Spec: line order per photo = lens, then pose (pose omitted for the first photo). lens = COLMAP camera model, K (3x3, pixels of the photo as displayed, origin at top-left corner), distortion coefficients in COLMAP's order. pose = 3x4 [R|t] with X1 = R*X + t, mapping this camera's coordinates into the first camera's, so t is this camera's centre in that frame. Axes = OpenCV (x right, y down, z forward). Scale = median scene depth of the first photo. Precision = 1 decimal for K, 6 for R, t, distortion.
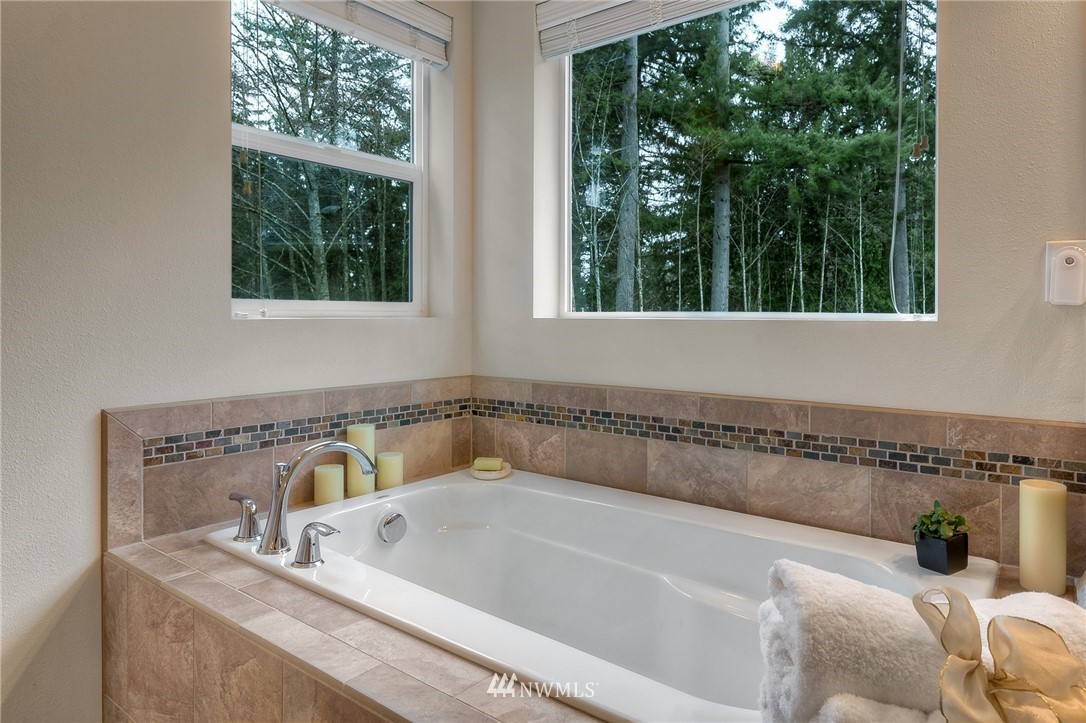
lens RADIAL K [[638.3, 0, 592.1], [0, 638.3, 324.1], [0, 0, 1]] dist [-0.003688, -0.001943]
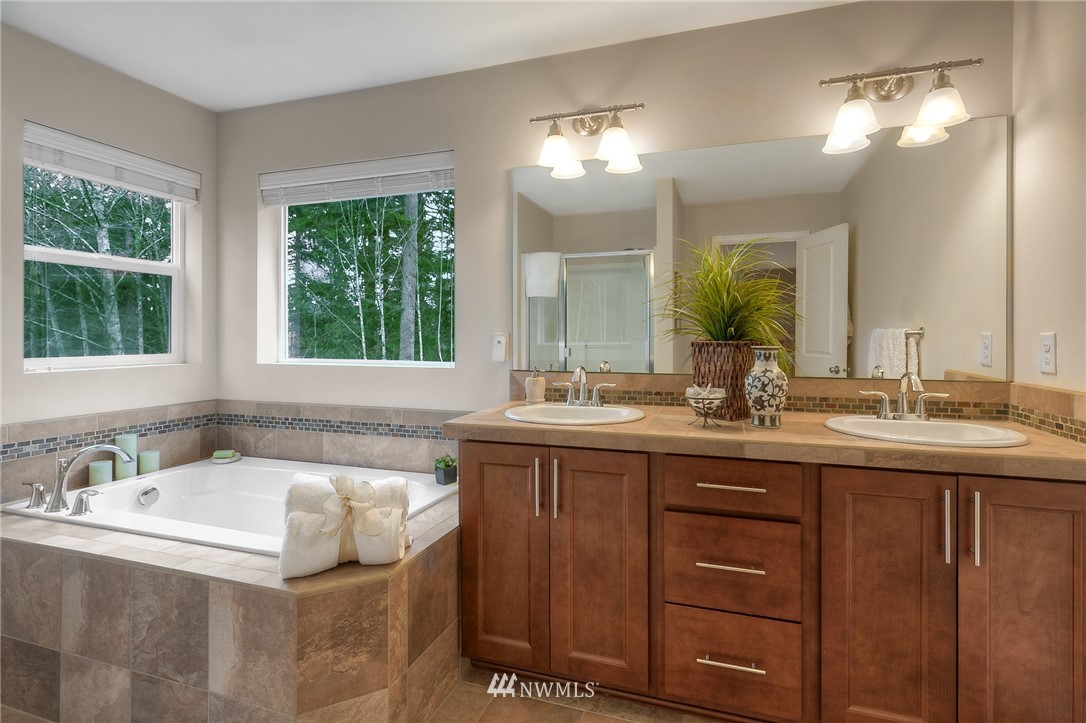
lens RADIAL K [[531.0, 0, 583.9], [0, 531.0, 330.9], [0, 0, 1]] dist [0.002359, 0.000668]
pose [[0.949841, -0.000996, 0.312730, 0.315251], [0.005115, 0.999911, -0.012349, -0.081210], [-0.312690, 0.013329, 0.949762, -0.639477]]
